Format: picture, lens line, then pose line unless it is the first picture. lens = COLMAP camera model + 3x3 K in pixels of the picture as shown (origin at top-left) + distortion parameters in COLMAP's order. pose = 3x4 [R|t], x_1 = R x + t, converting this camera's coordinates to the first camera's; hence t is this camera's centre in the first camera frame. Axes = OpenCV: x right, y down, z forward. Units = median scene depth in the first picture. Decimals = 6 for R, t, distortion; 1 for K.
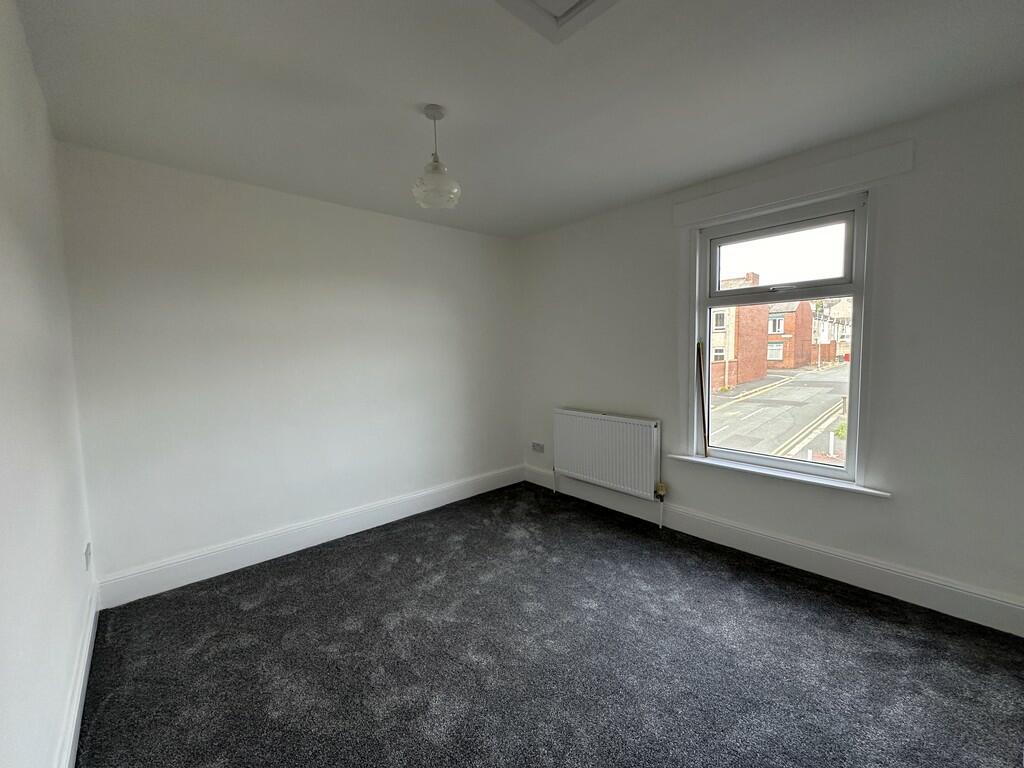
lens RADIAL K [[408.1, 0, 512.0], [0, 408.1, 384.0], [0, 0, 1]] dist [-0.002066, -0.000020]
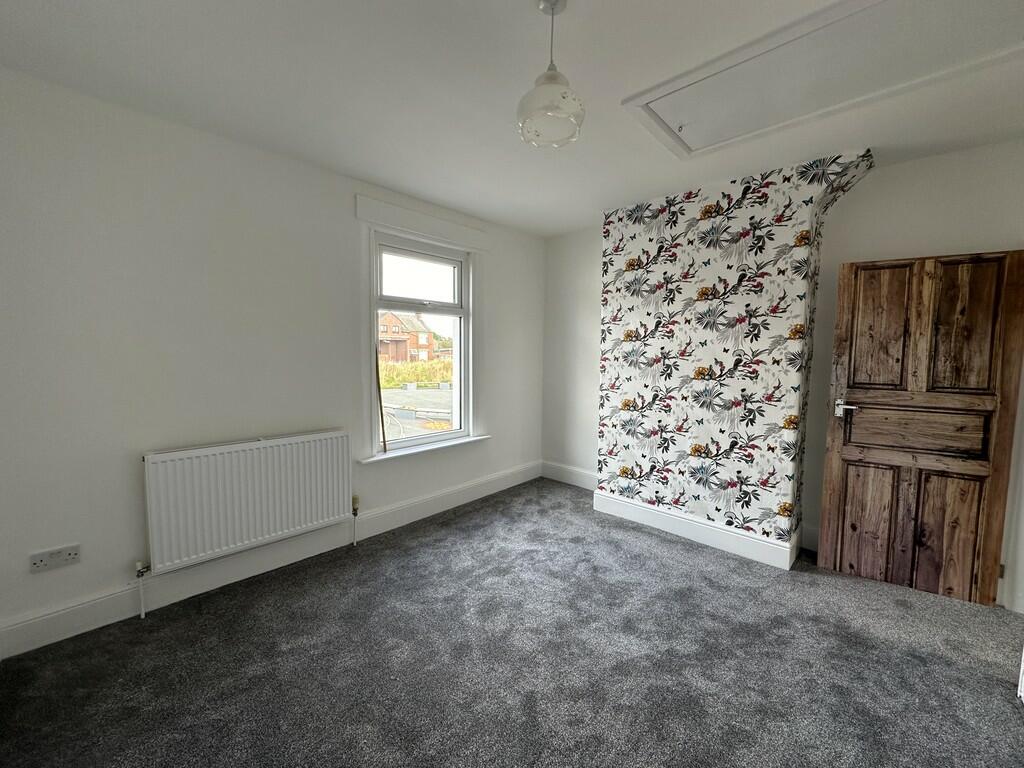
lens RADIAL K [[408.1, 0, 512.0], [0, 408.1, 384.0], [0, 0, 1]] dist [-0.002066, -0.000020]
pose [[-0.079580, -0.060736, 0.994976, -0.631947], [0.072888, 0.995116, 0.066575, -0.044515], [-0.994160, 0.077820, -0.074764, 0.818528]]
